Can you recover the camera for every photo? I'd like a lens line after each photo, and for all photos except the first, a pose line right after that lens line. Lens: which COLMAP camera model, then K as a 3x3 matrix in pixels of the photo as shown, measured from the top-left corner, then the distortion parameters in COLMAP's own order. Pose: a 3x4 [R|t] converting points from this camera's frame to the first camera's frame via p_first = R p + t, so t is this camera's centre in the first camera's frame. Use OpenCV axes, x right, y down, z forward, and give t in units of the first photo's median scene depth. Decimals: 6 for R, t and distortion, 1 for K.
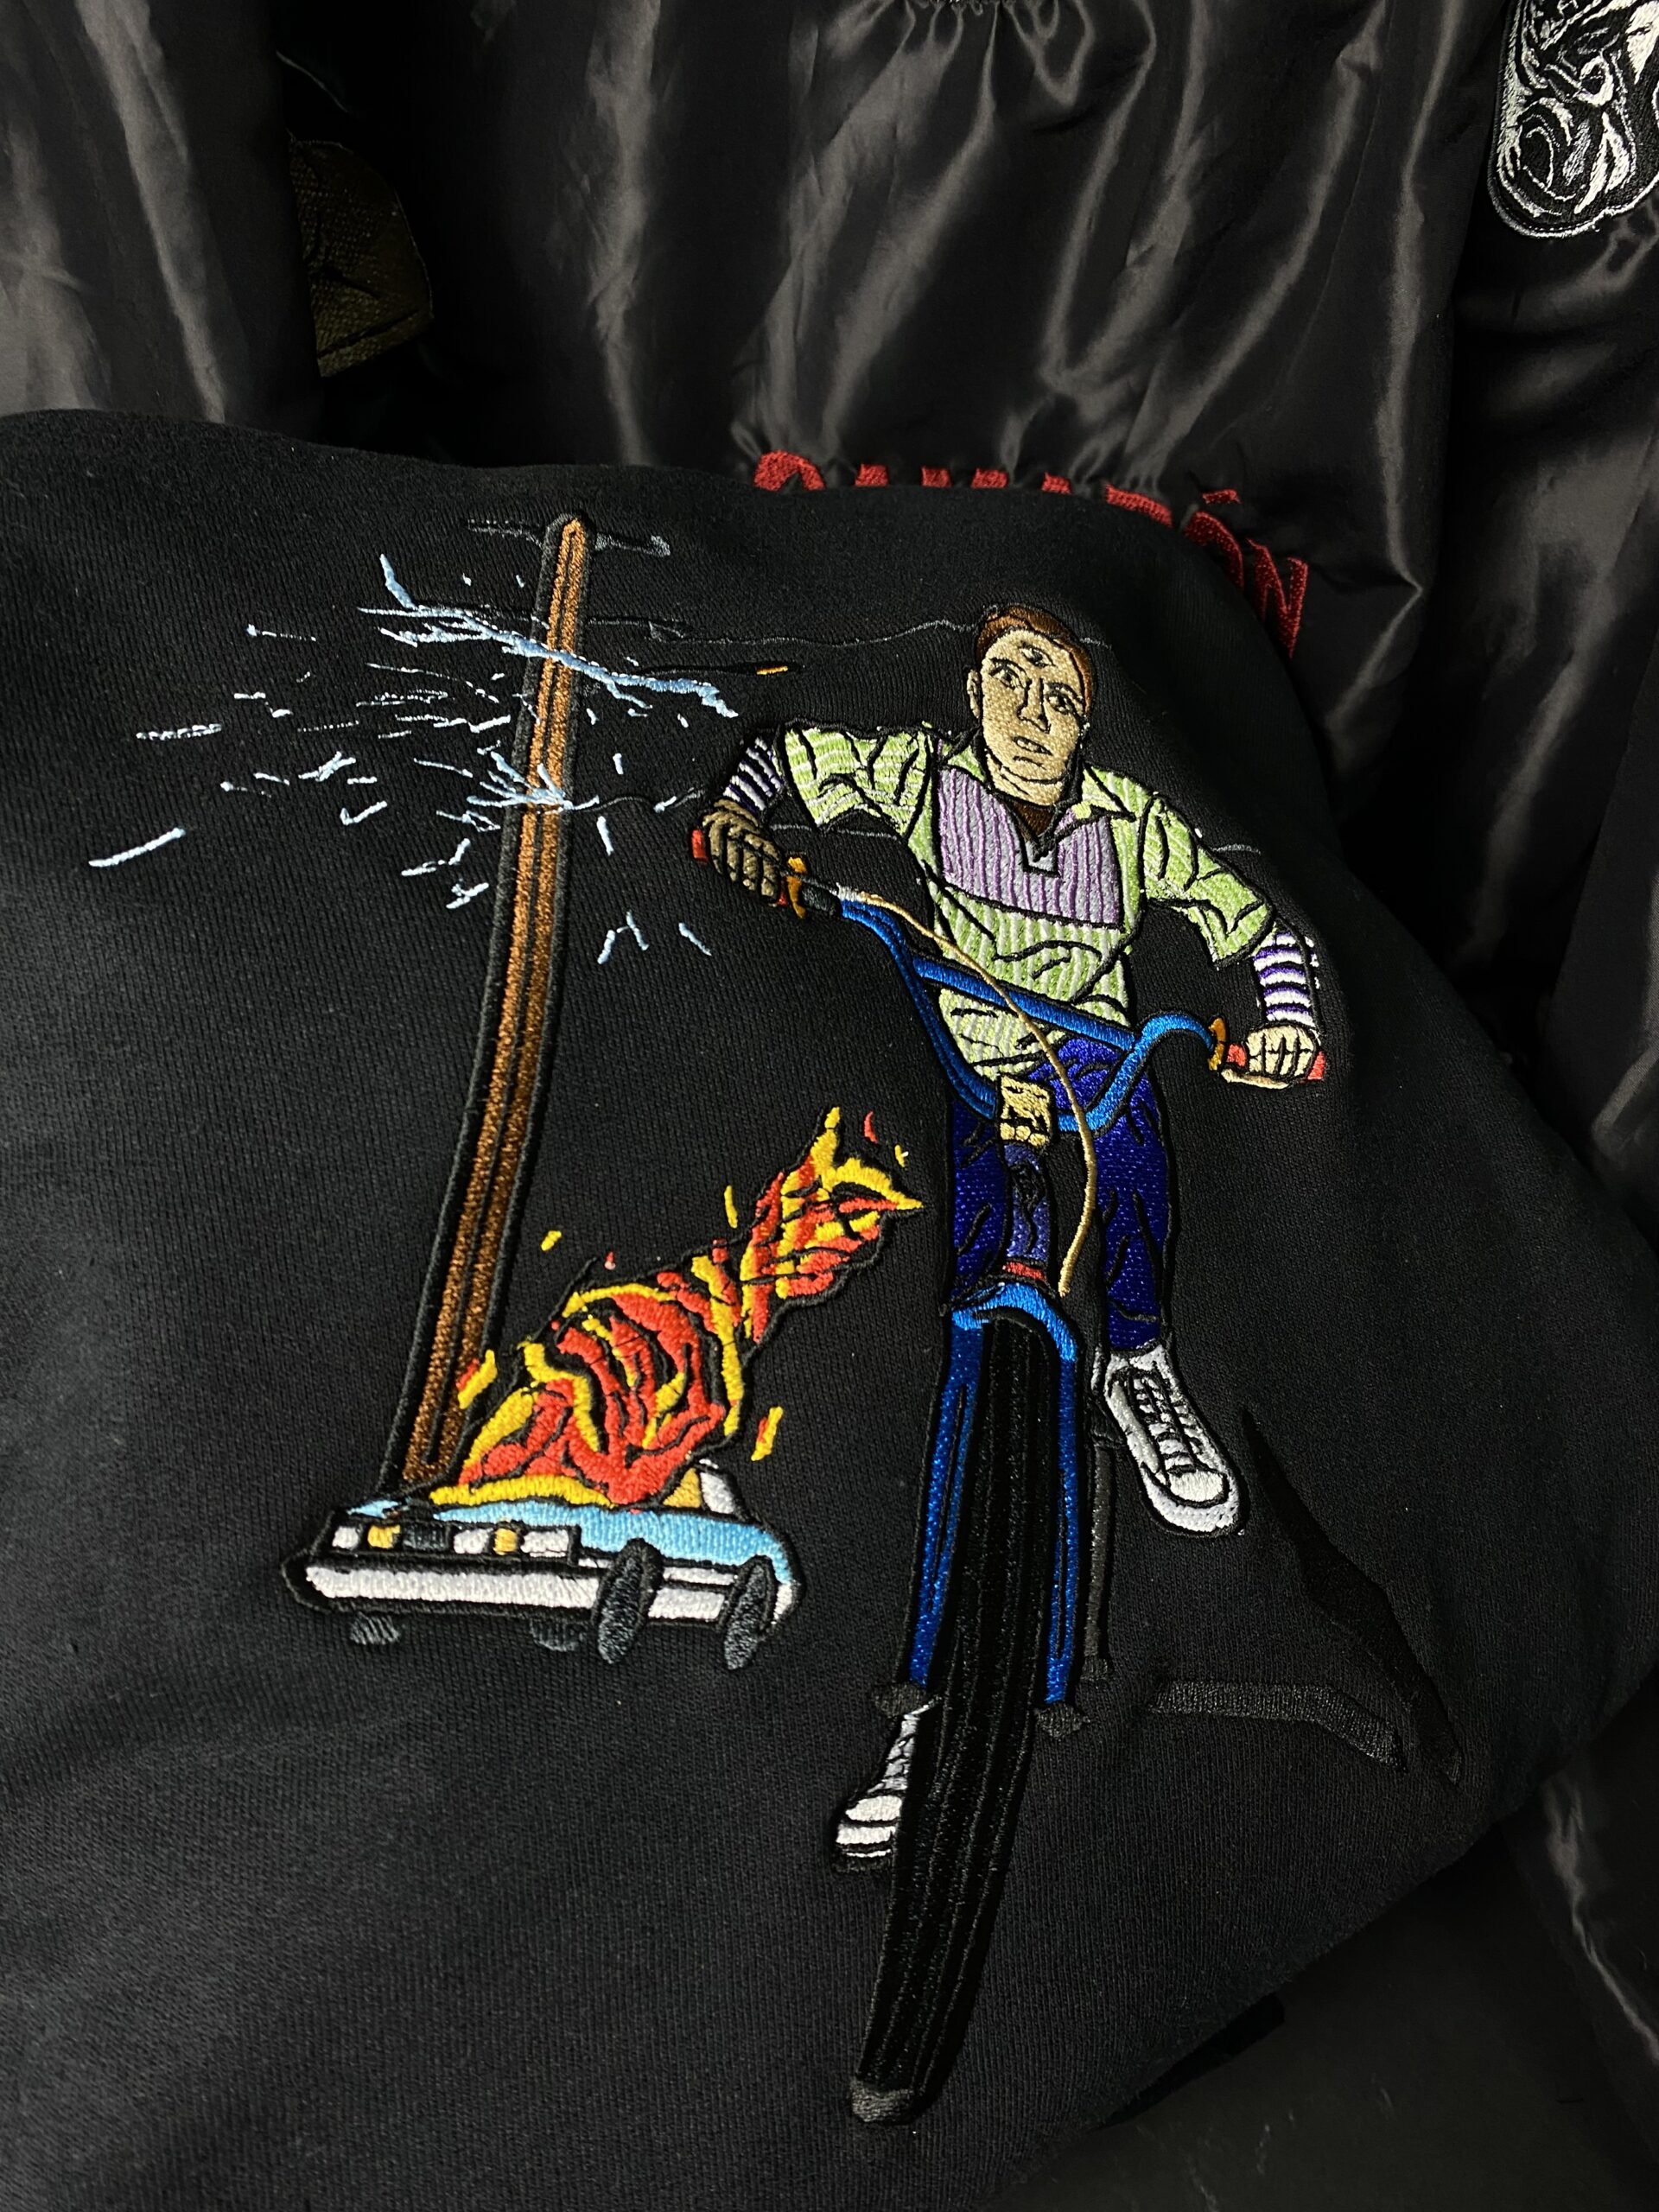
lens RADIAL K [[1678.9, 0, 829.5], [0, 1678.9, 1106.0], [0, 0, 1]] dist [0.041568, -0.074884]
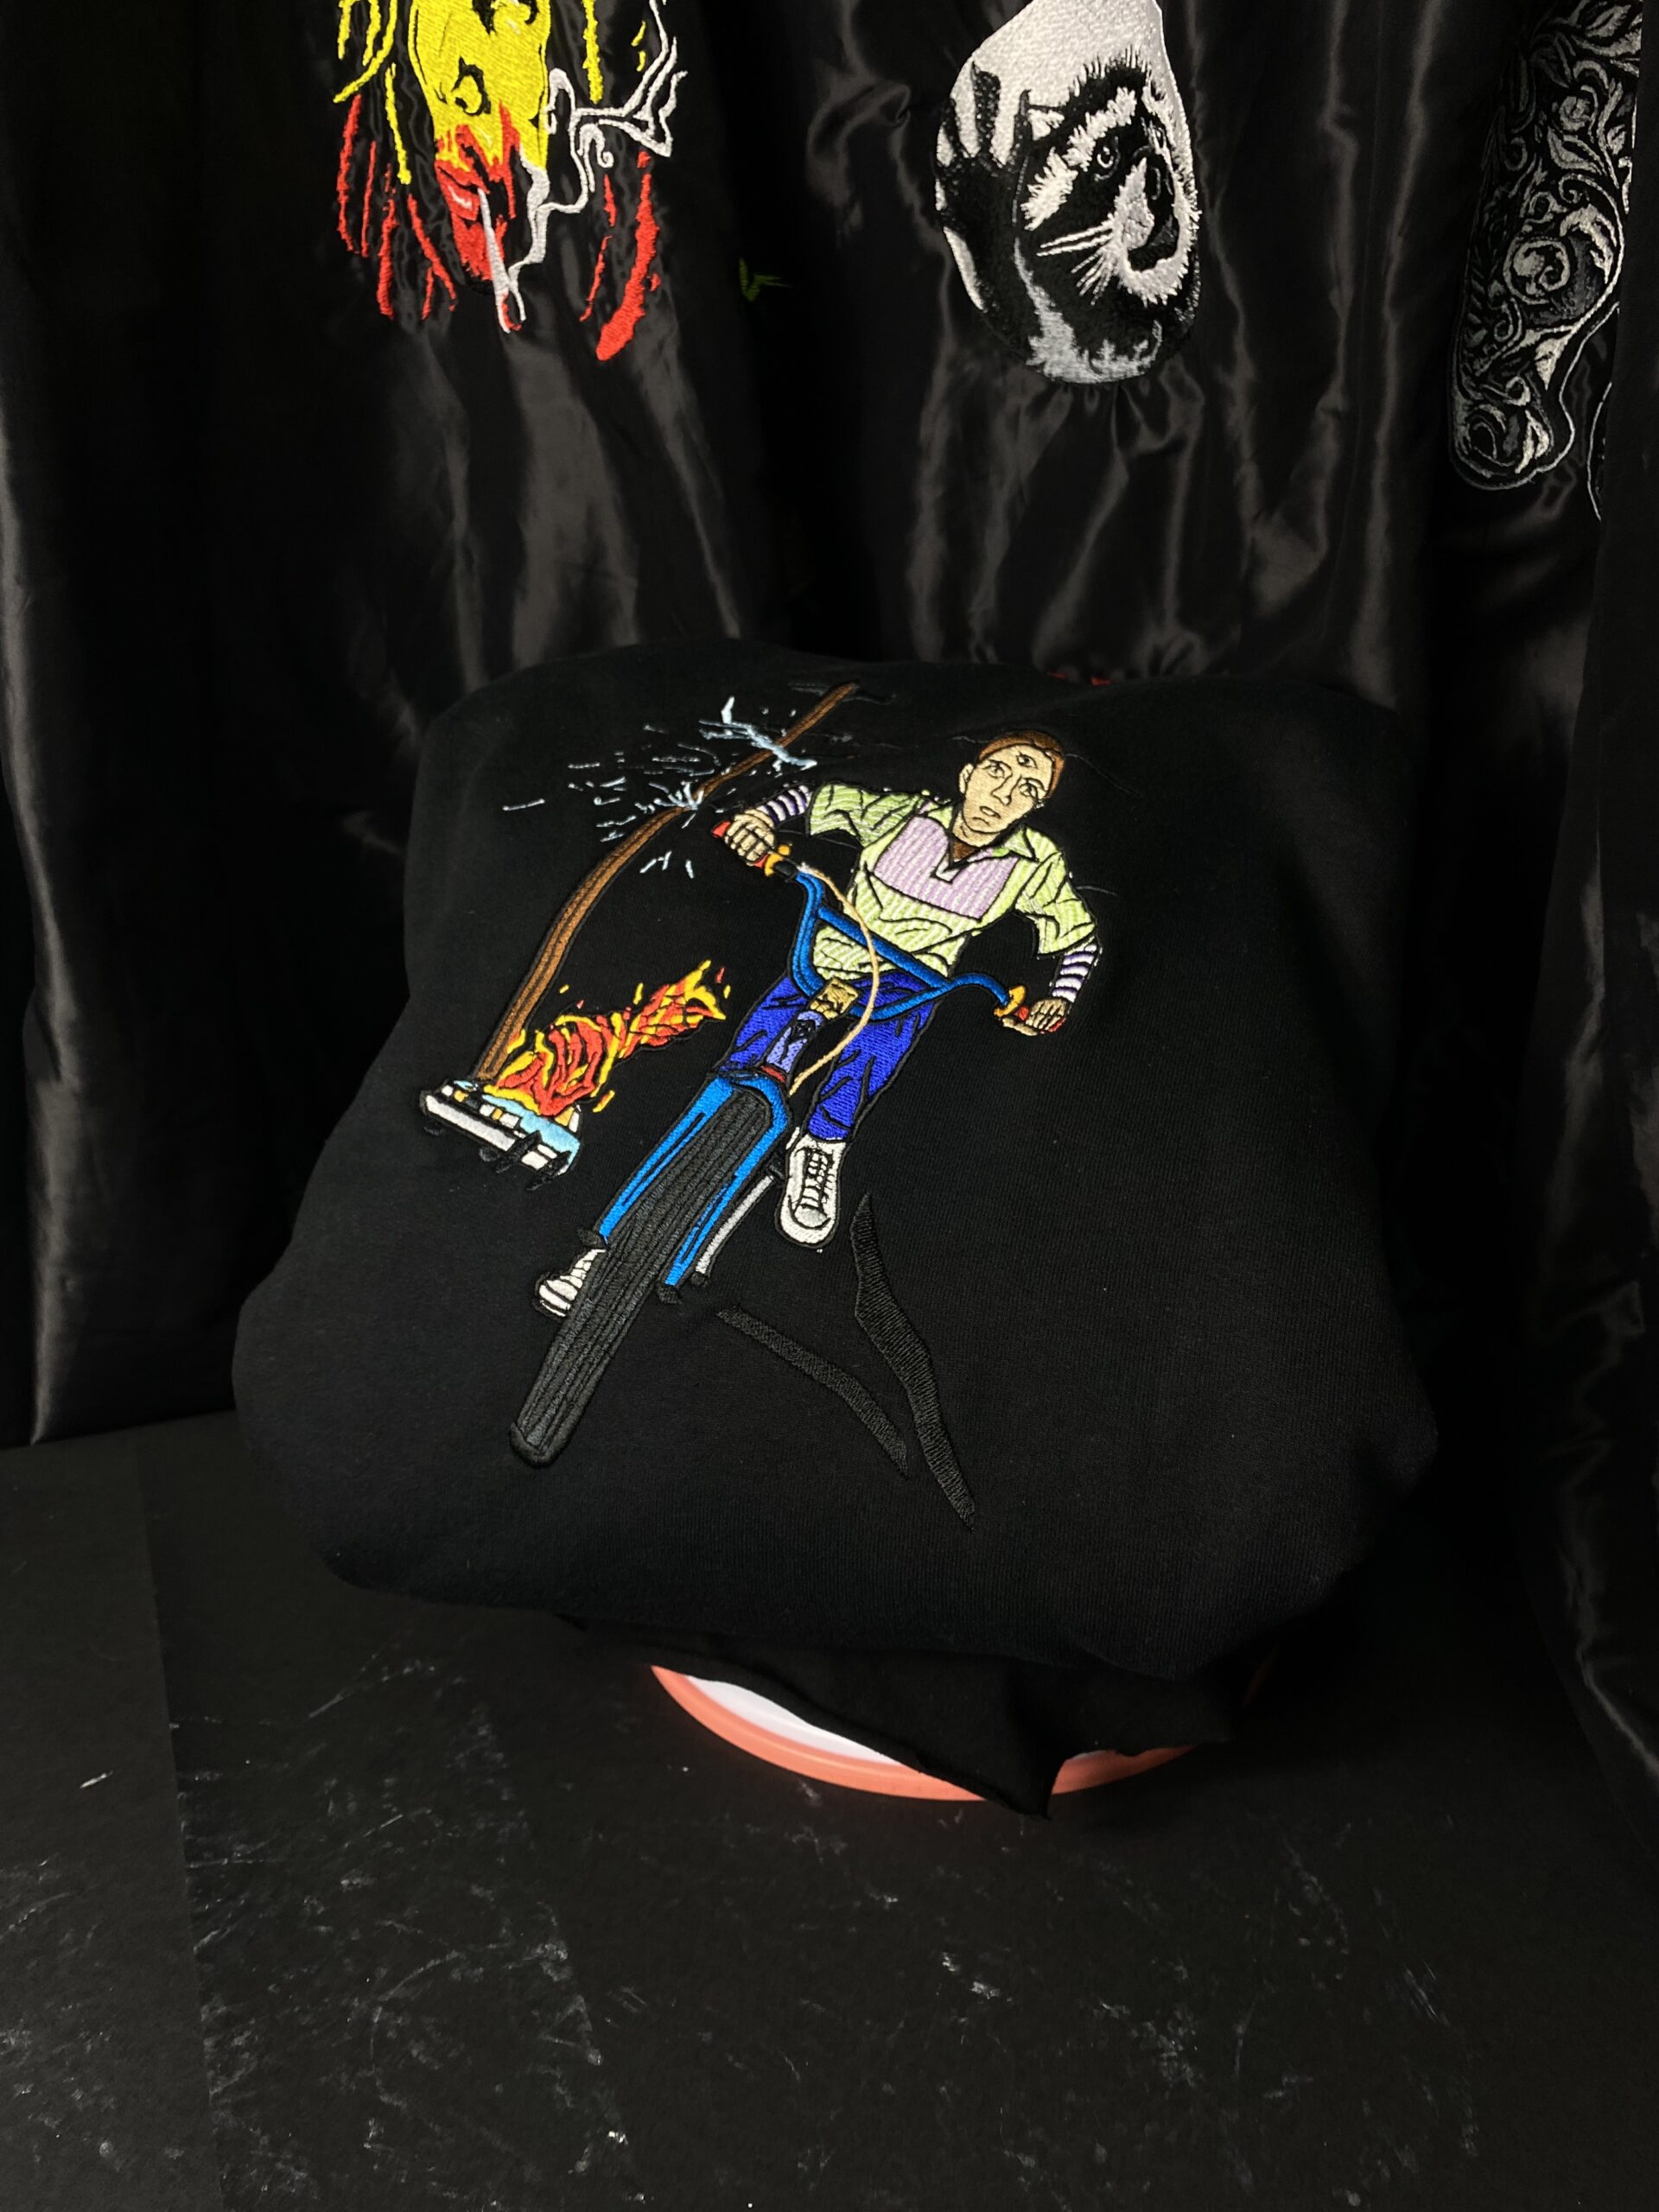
lens RADIAL K [[1686.0, 0, 832.4], [0, 1686.0, 1125.4], [0, 0, 1]] dist [0.047545, -0.110675]
pose [[0.644449, 0.170941, -0.745295, 1.397743], [-0.294695, 0.954921, -0.035799, 0.186355], [0.705578, 0.242705, 0.665773, -0.099042]]
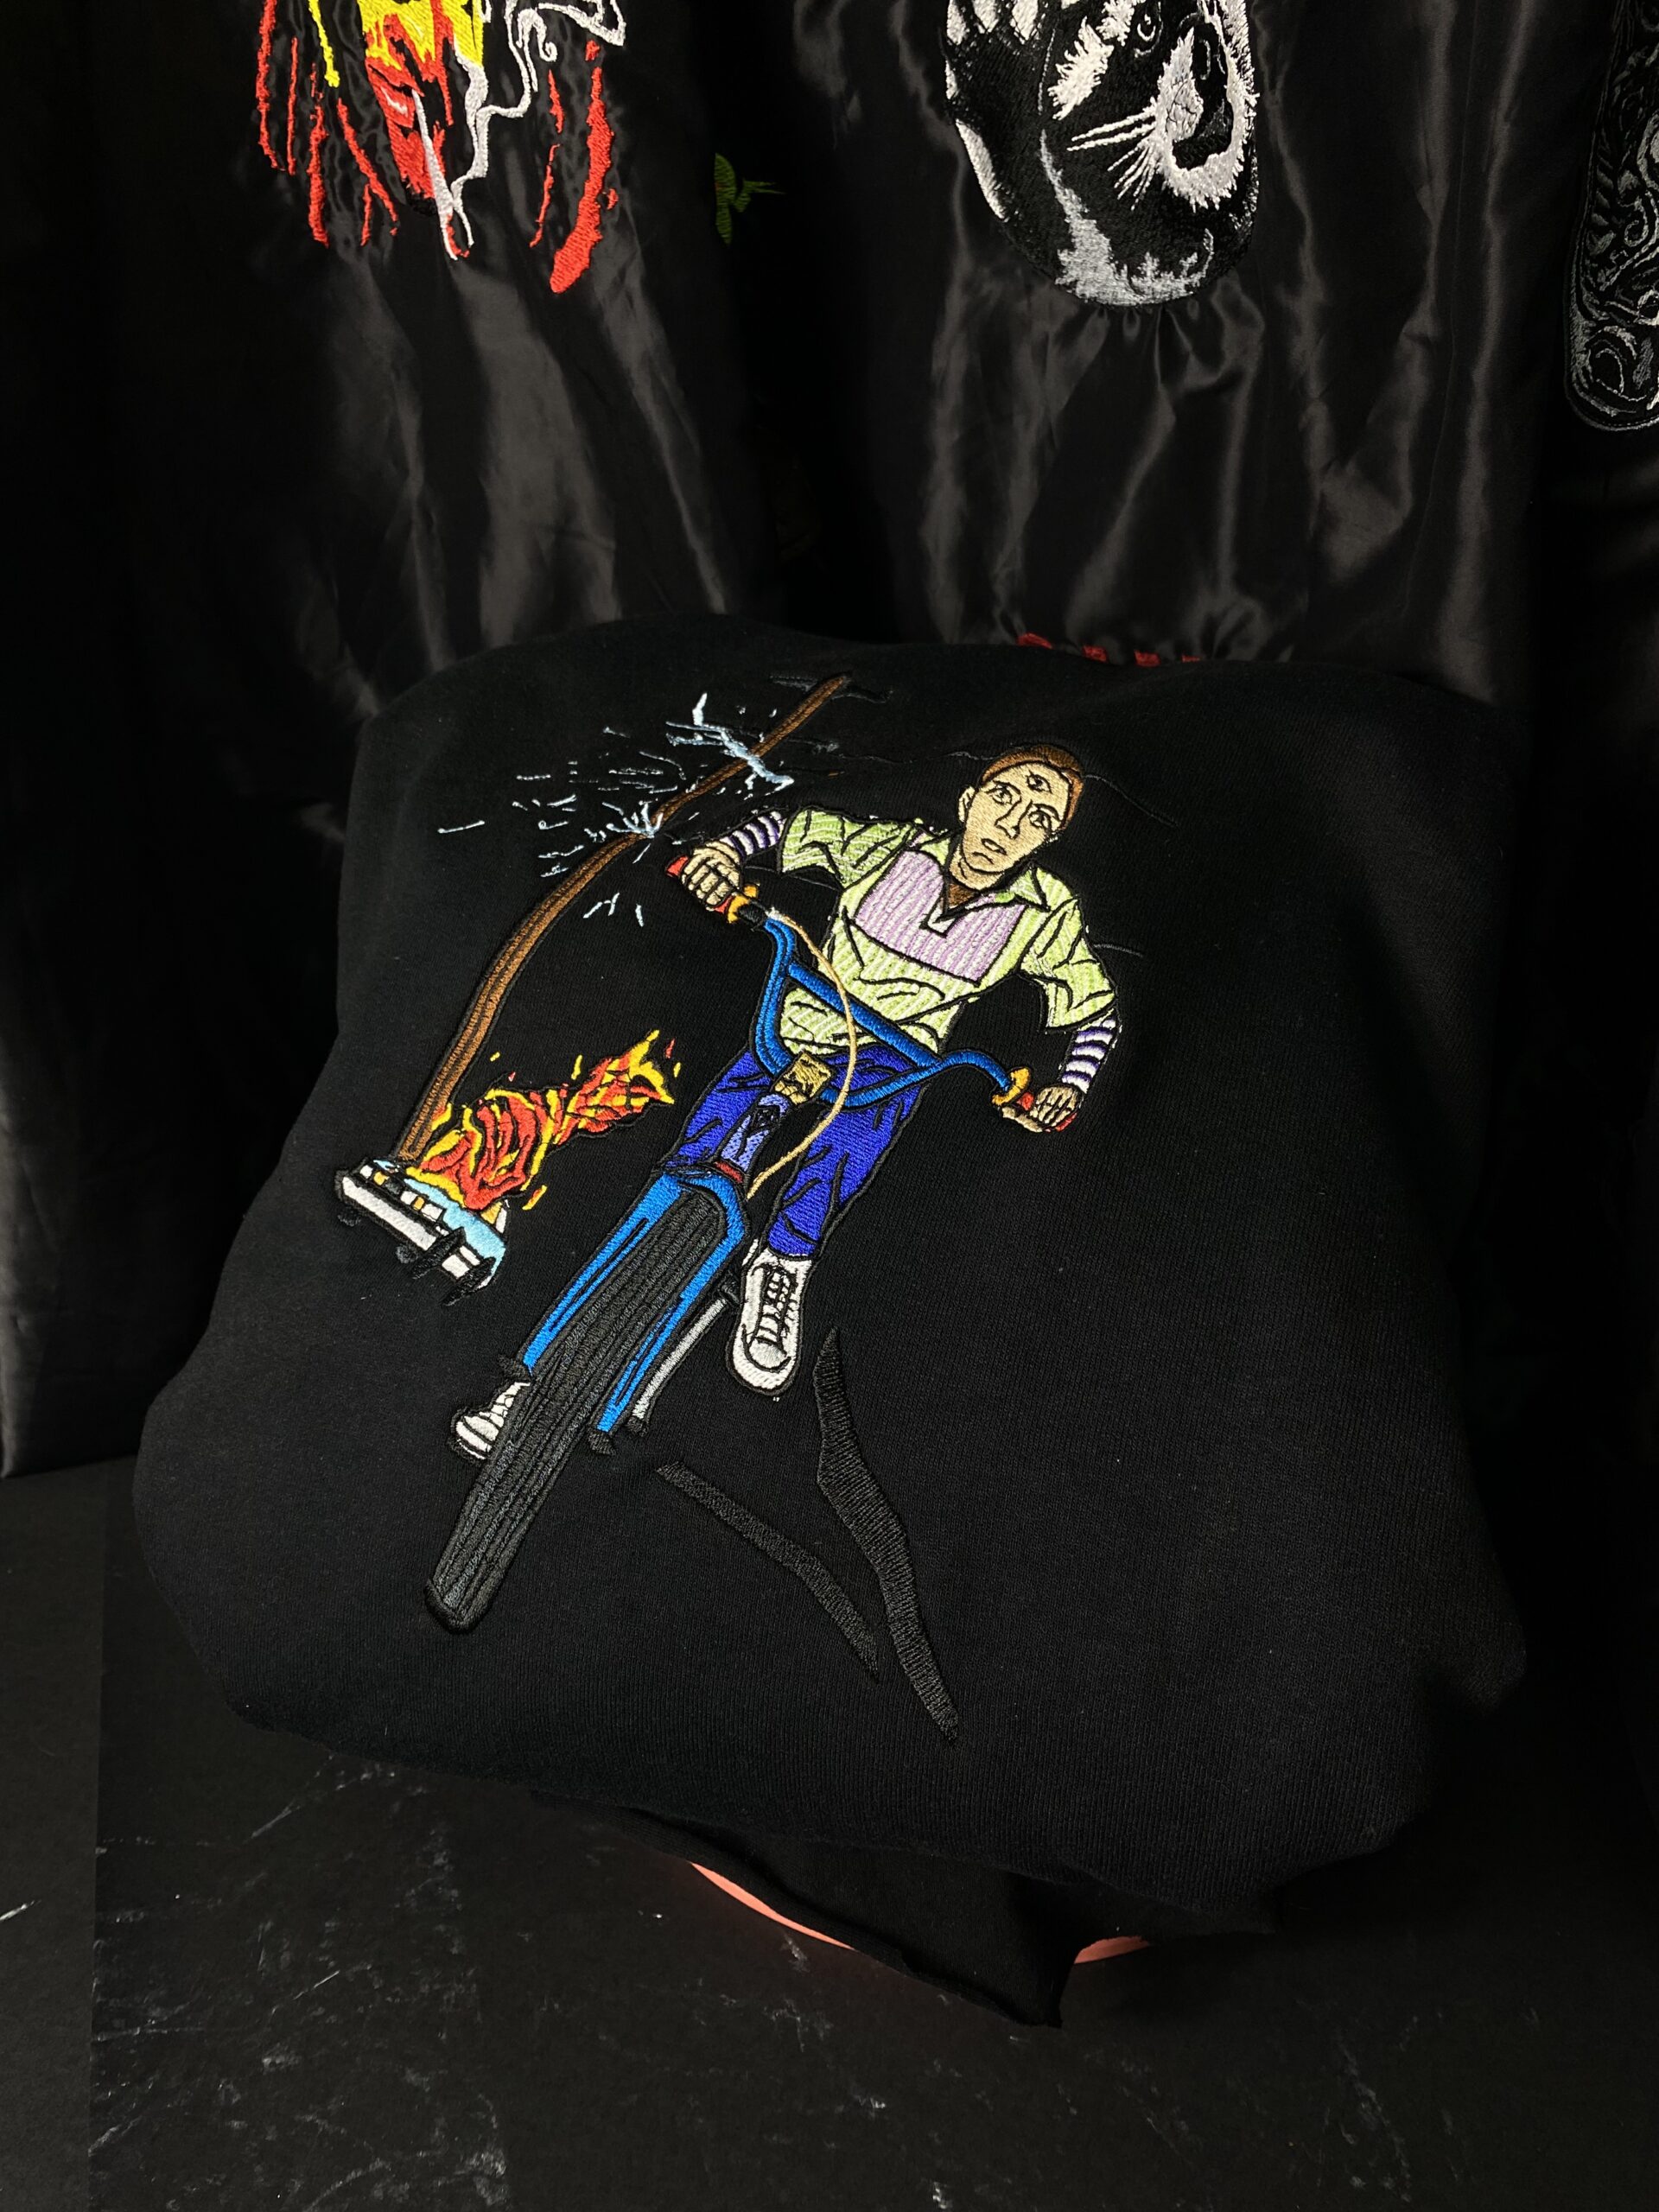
lens RADIAL K [[1678.9, 0, 829.5], [0, 1678.9, 1106.0], [0, 0, 1]] dist [0.041568, -0.074884]
pose [[0.603916, 0.208093, -0.769404, 1.220663], [-0.292321, 0.955878, 0.029080, -0.022074], [0.741508, 0.207351, 0.638100, 0.118144]]
